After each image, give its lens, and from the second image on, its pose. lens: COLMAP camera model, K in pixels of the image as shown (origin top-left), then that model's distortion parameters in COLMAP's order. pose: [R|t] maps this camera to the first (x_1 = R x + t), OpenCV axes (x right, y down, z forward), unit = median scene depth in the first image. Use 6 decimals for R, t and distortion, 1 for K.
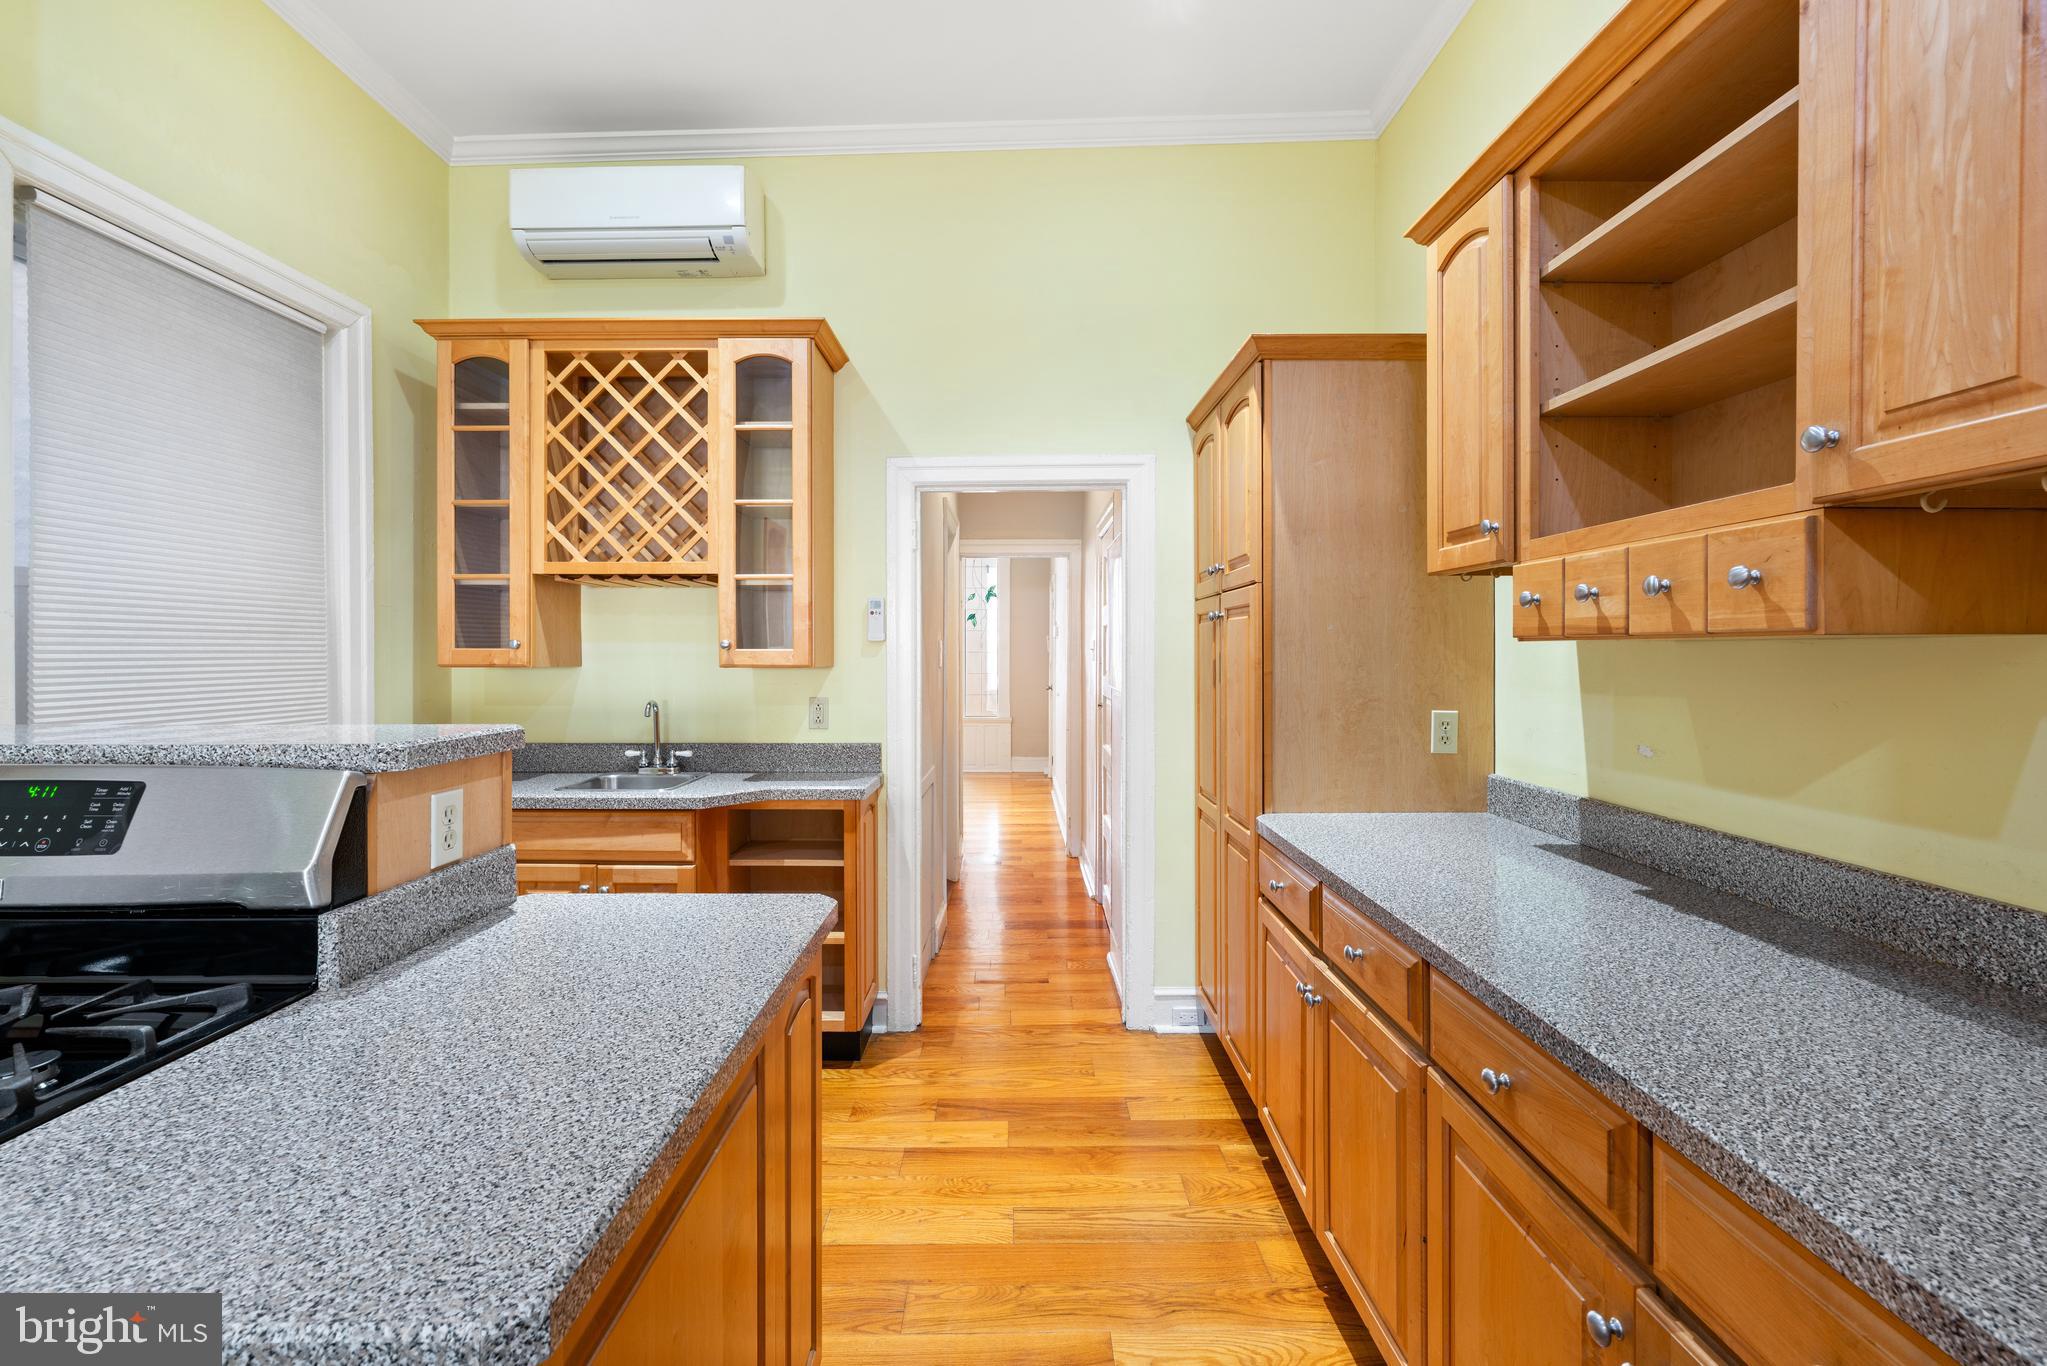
lens RADIAL K [[834.4, 0, 1013.3], [0, 834.4, 648.4], [0, 0, 1]] dist [-0.004259, 0.000892]
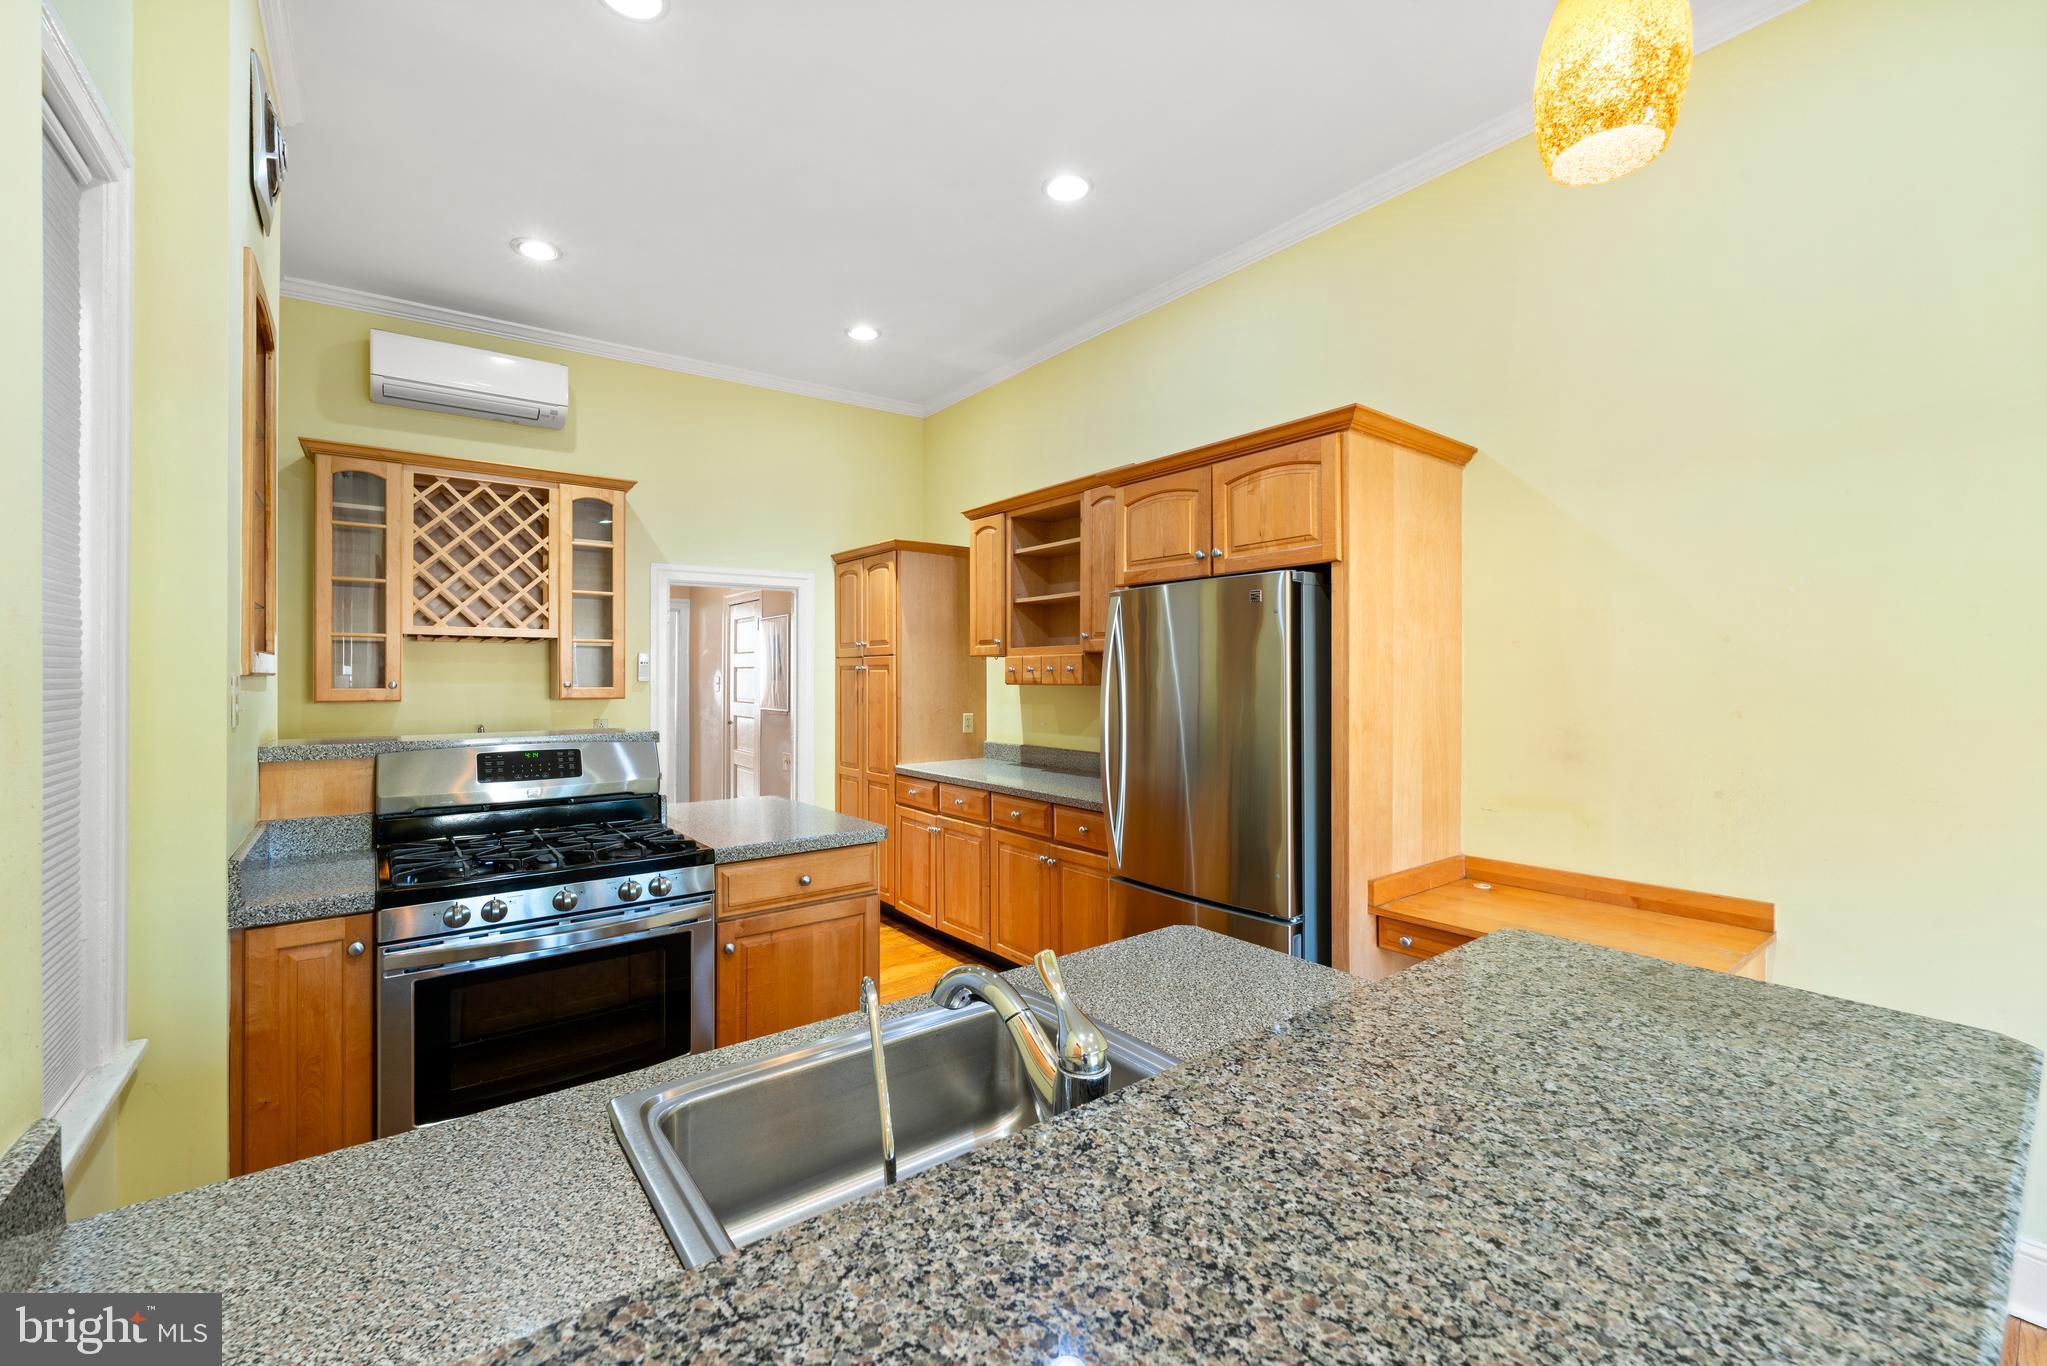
lens RADIAL K [[834.4, 0, 1021.4], [0, 834.4, 679.7], [0, 0, 1]] dist [-0.004259, 0.000892]
pose [[0.786750, -0.002235, 0.617268, -0.620580], [-0.001477, 0.999984, 0.005503, -0.023830], [-0.617270, -0.005241, 0.786734, -0.703383]]
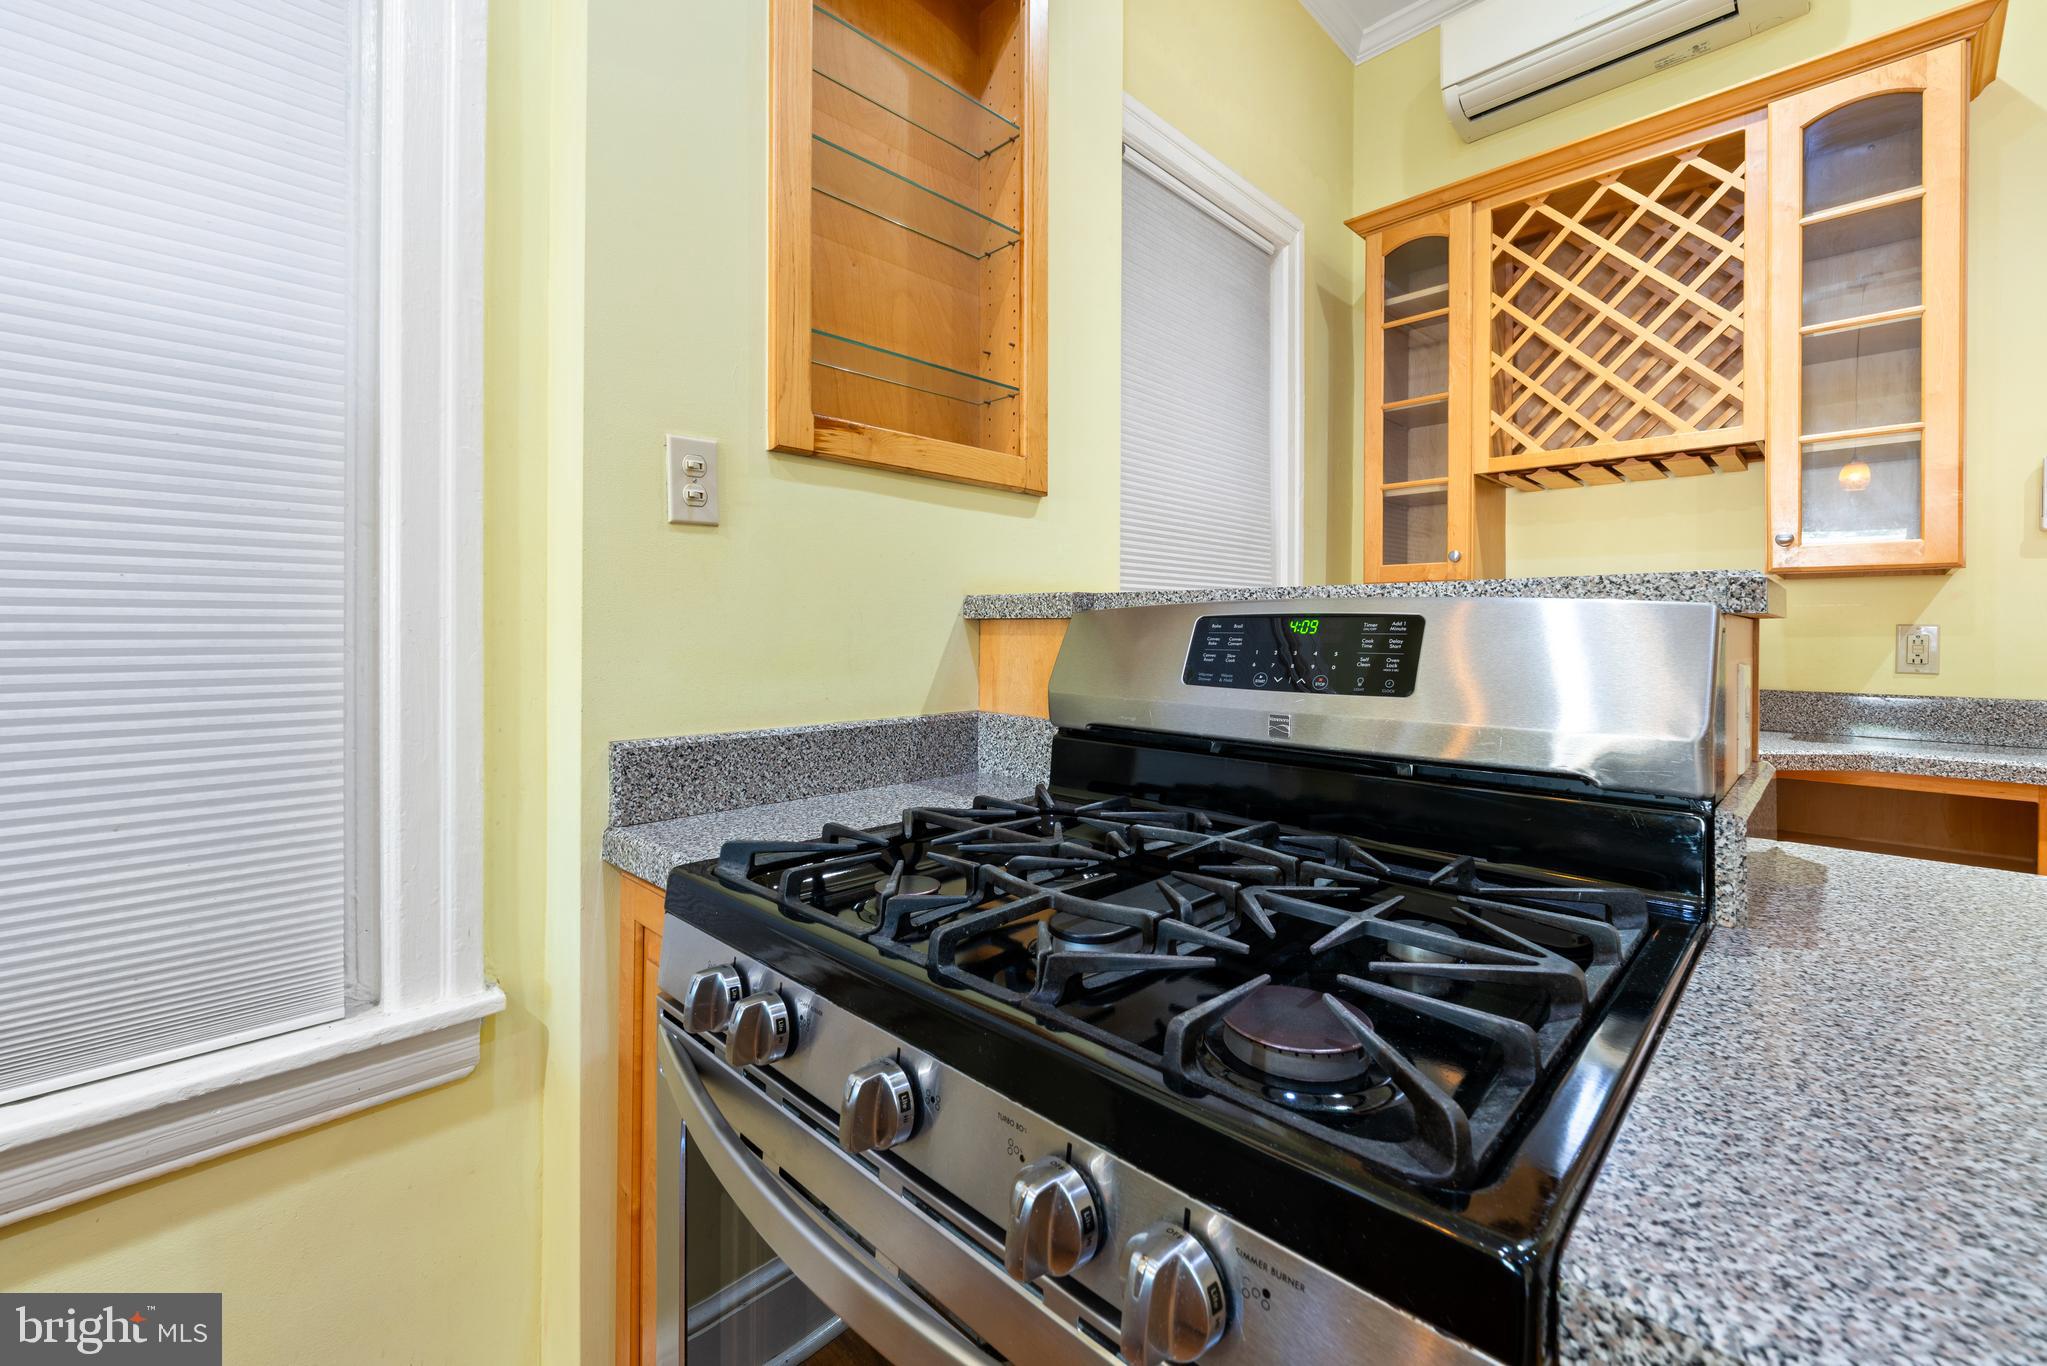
lens RADIAL K [[834.4, 0, 1019.0], [0, 834.4, 626.8], [0, 0, 1]] dist [-0.004259, 0.000892]
pose [[0.710157, 0.002041, -0.704040, -0.303934], [-0.003542, 0.999994, -0.000673, 0.070234], [0.704034, 0.002971, 0.710160, 0.058392]]
